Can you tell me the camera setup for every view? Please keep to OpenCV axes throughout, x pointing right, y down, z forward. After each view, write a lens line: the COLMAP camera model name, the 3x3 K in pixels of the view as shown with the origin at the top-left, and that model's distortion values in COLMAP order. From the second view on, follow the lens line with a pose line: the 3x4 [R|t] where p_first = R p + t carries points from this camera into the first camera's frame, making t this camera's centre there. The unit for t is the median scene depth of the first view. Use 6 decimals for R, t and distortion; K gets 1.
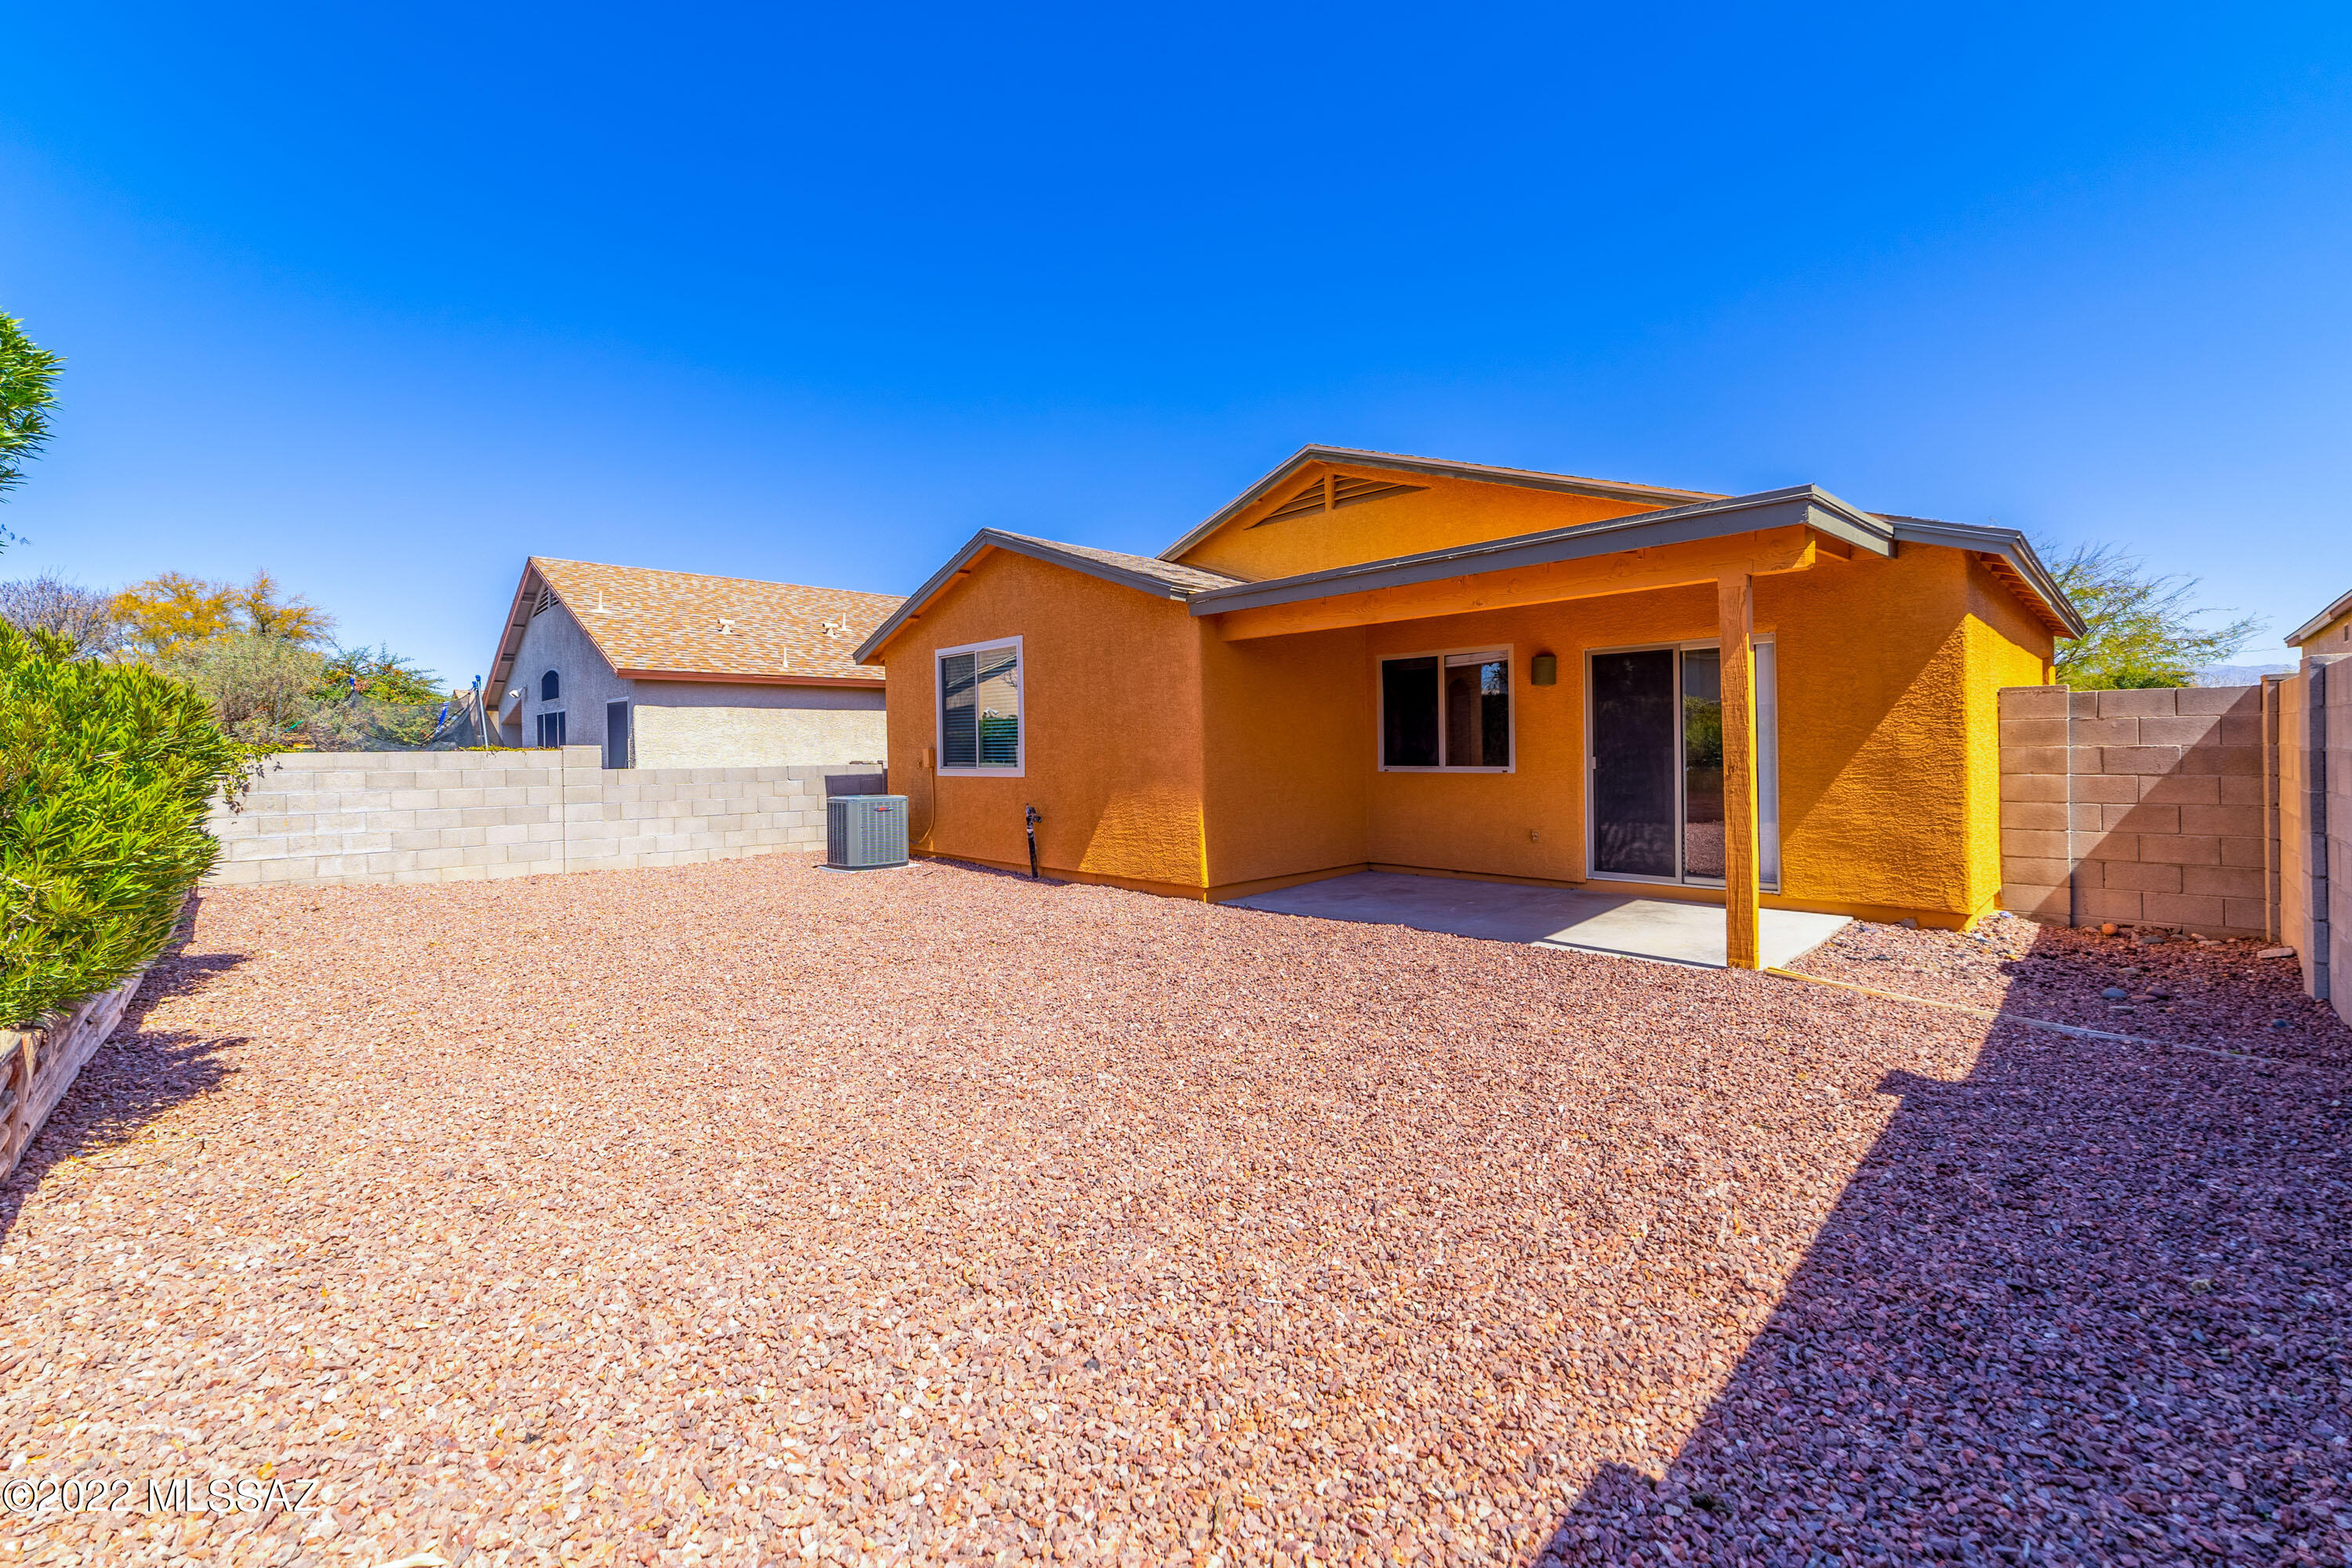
lens RADIAL K [[960.7, 0, 1149.3], [0, 960.7, 749.7], [0, 0, 1]] dist [-0.018386, 0.009177]
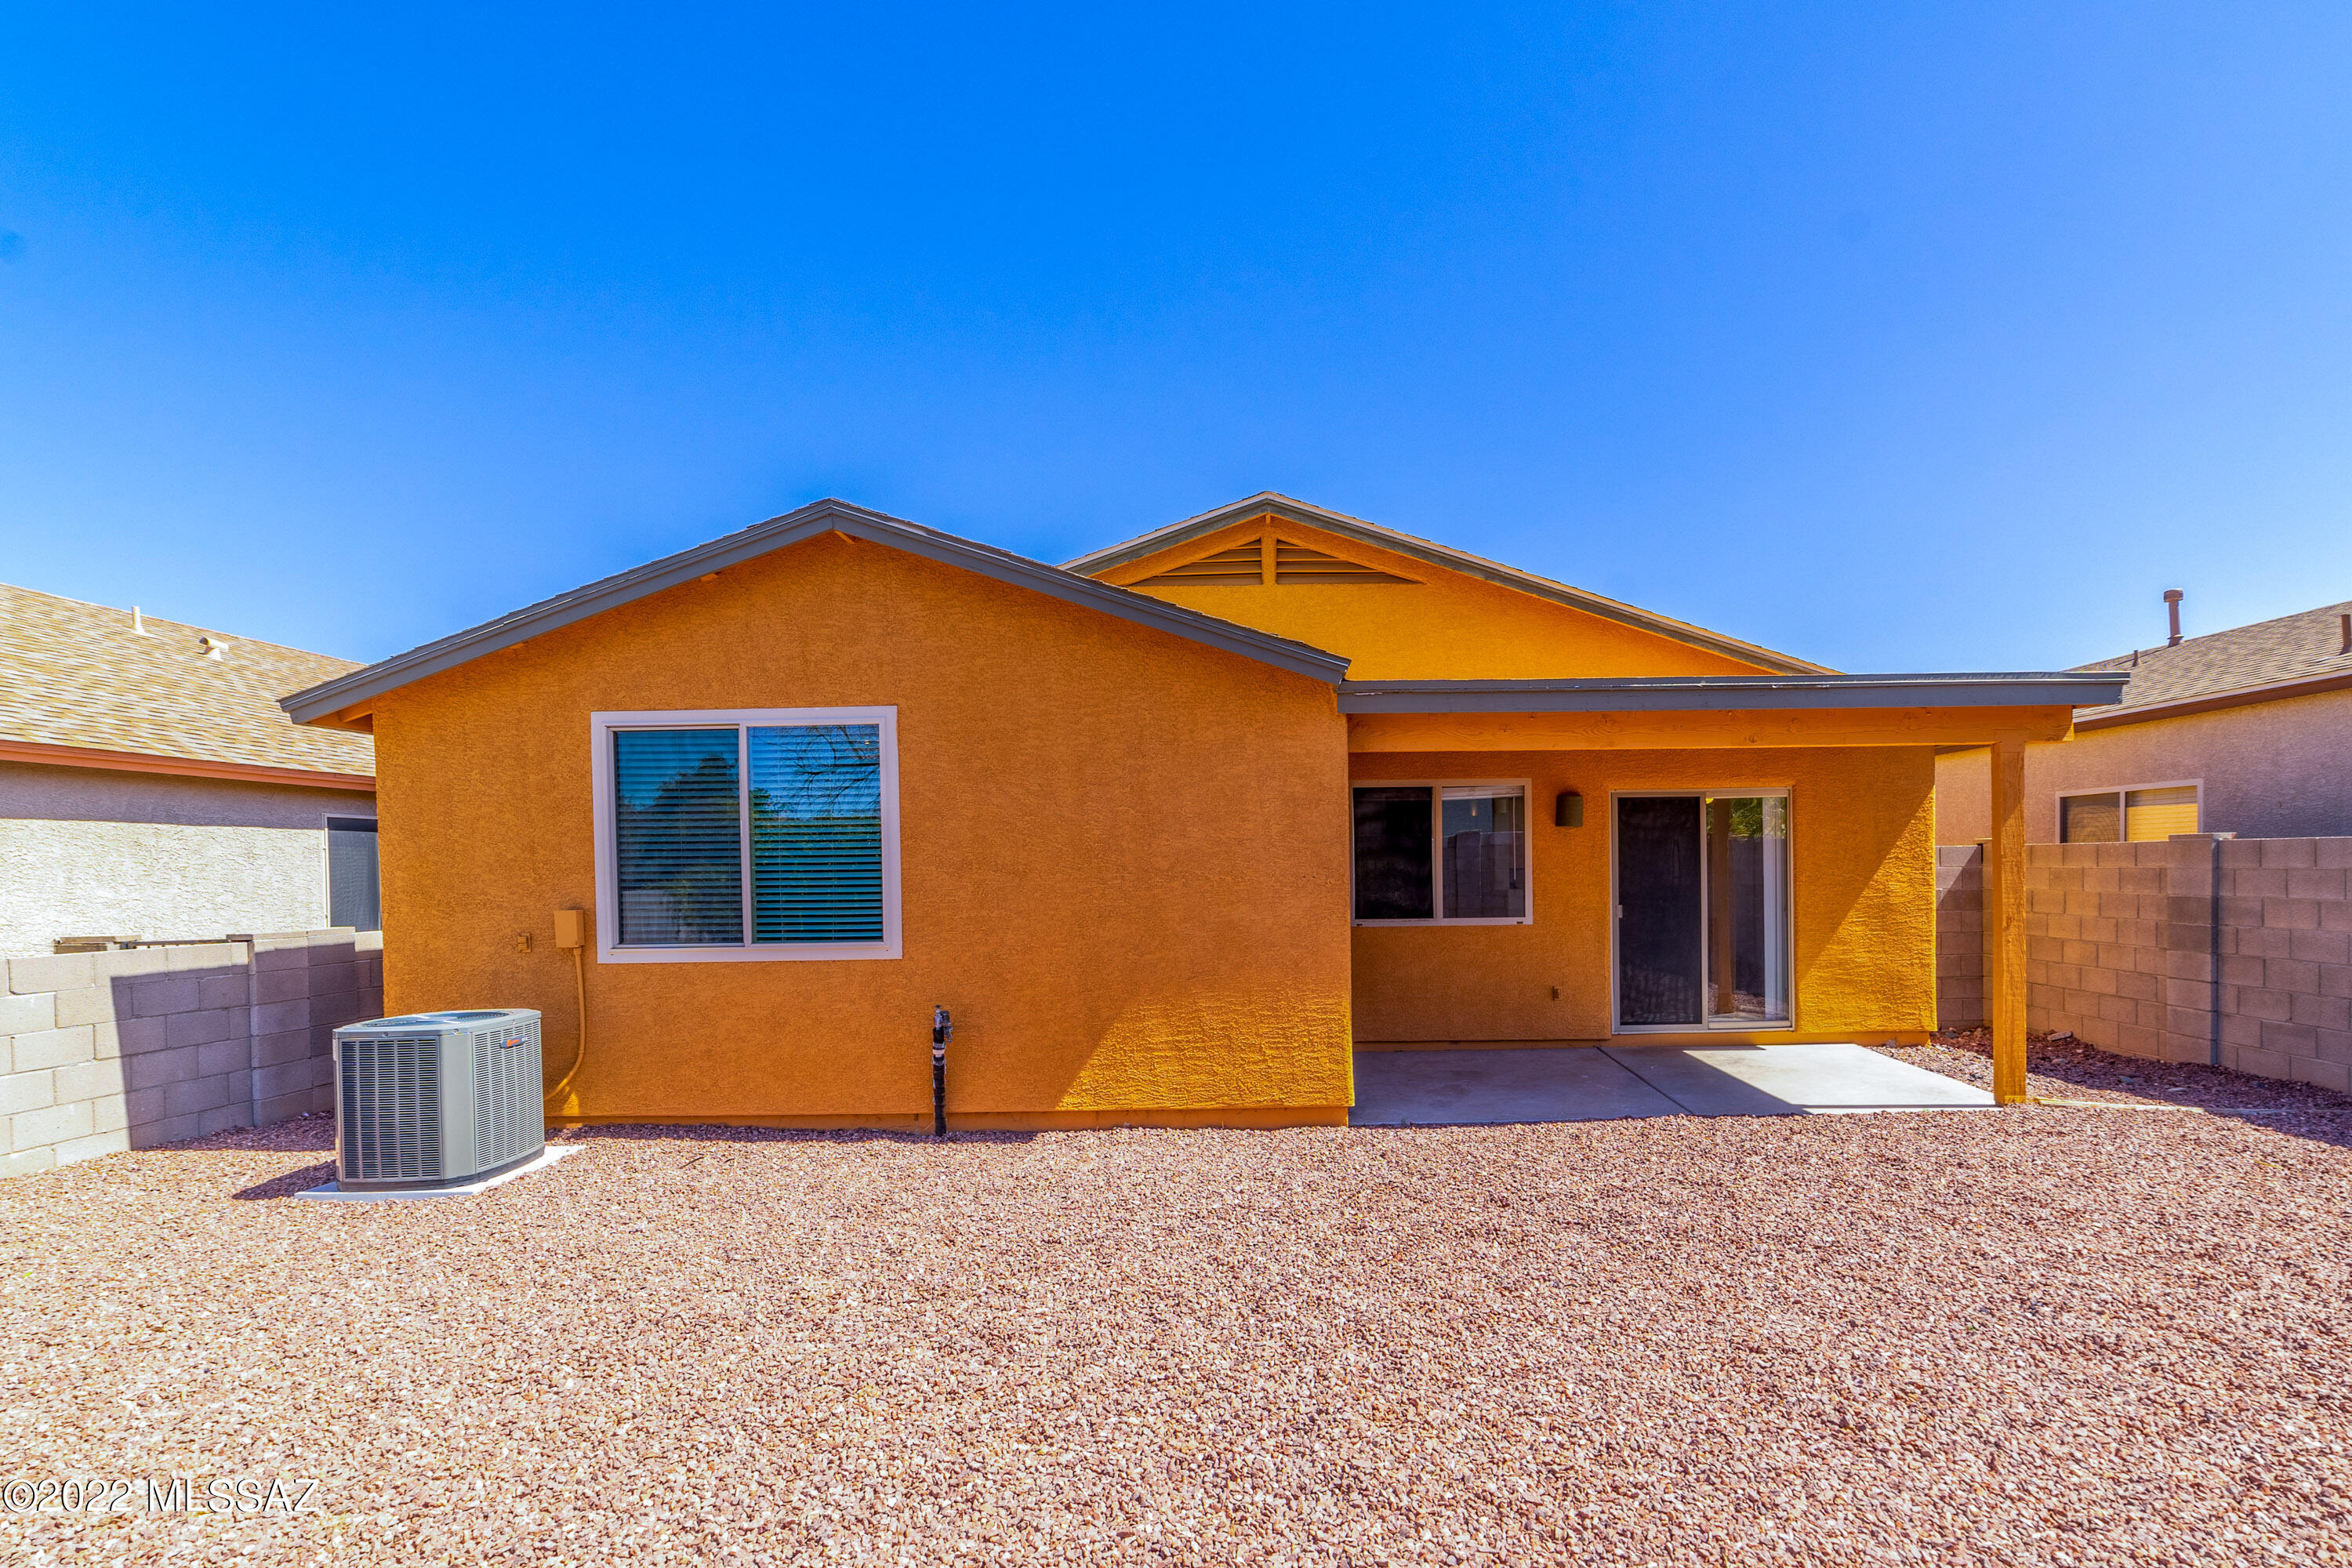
lens RADIAL K [[1112.5, 0, 1209.9], [0, 1112.5, 887.4], [0, 0, 1]] dist [-0.004957, 0.000118]
pose [[0.687895, -0.012120, 0.725709, -0.556192], [0.006879, 0.999925, 0.010180, -0.021786], [-0.725777, -0.002011, 0.687927, 0.487090]]
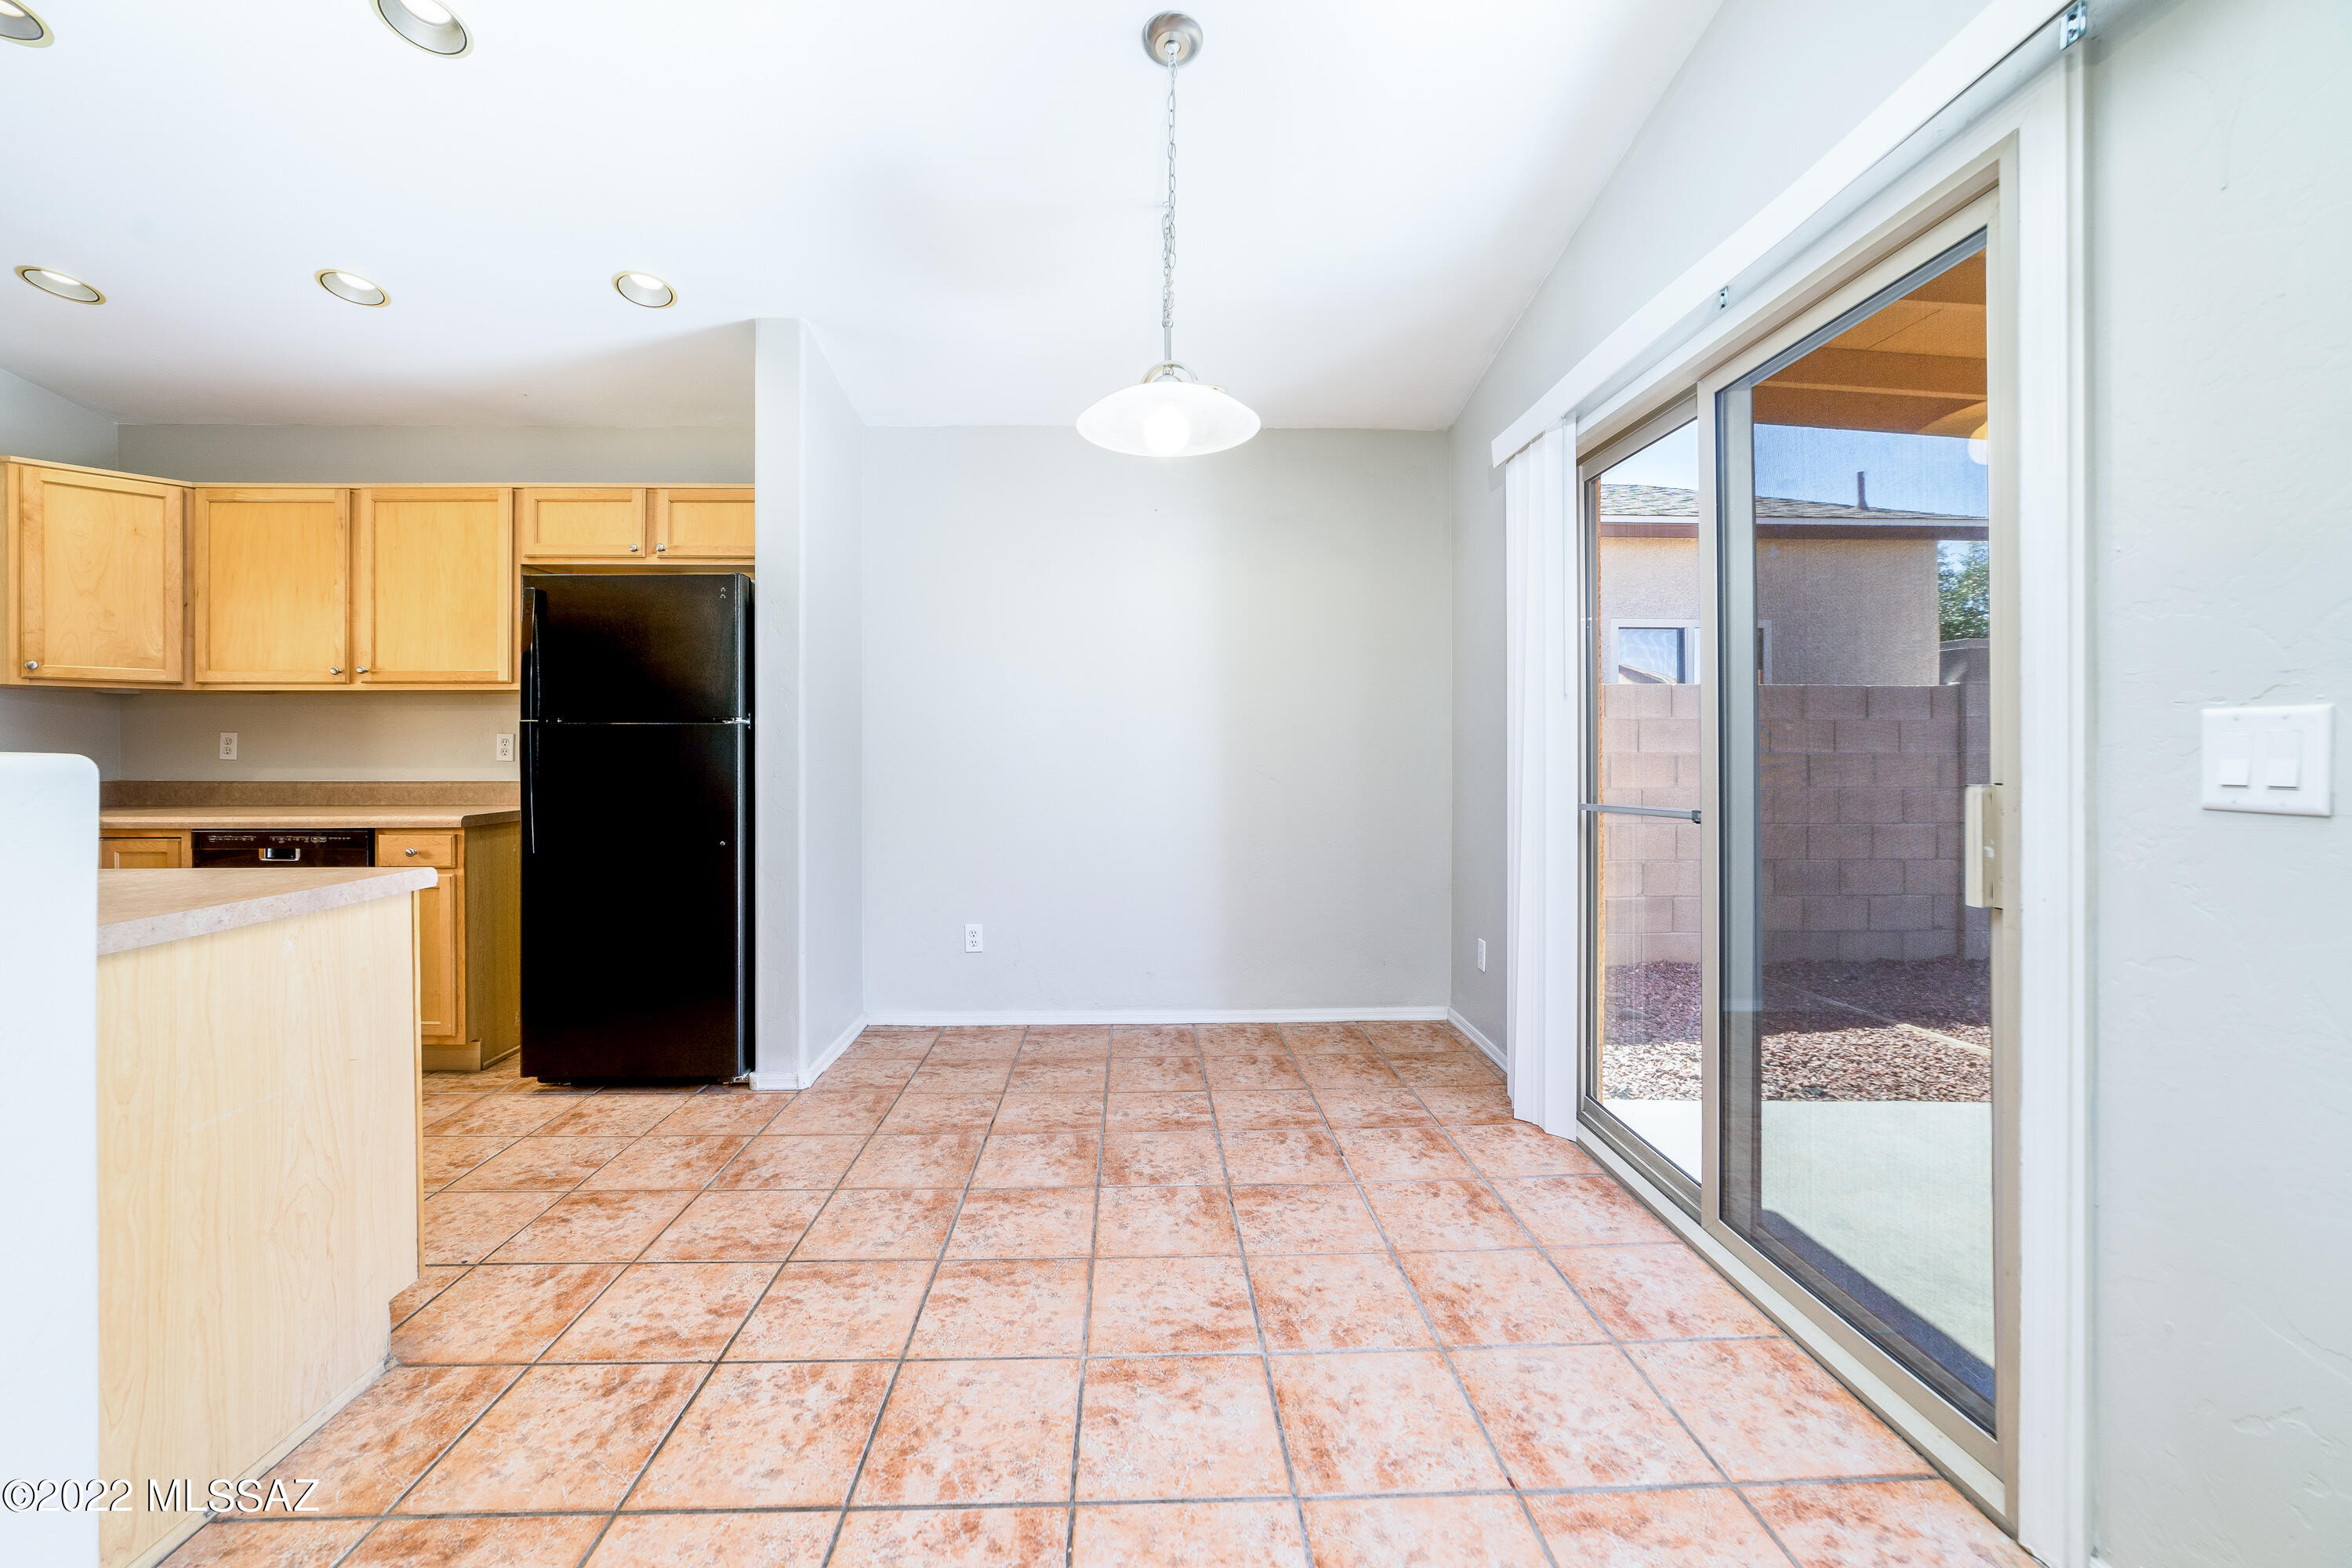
lens RADIAL K [[923.9, 0, 1165.5], [0, 923.9, 751.6], [0, 0, 1]] dist [-0.020850, 0.008786]
pose [[-0.773324, 0.014593, 0.633843, 0.433773], [0.013005, 0.999890, -0.007153, -0.000944], [-0.633877, 0.002711, -0.773429, 1.110351]]
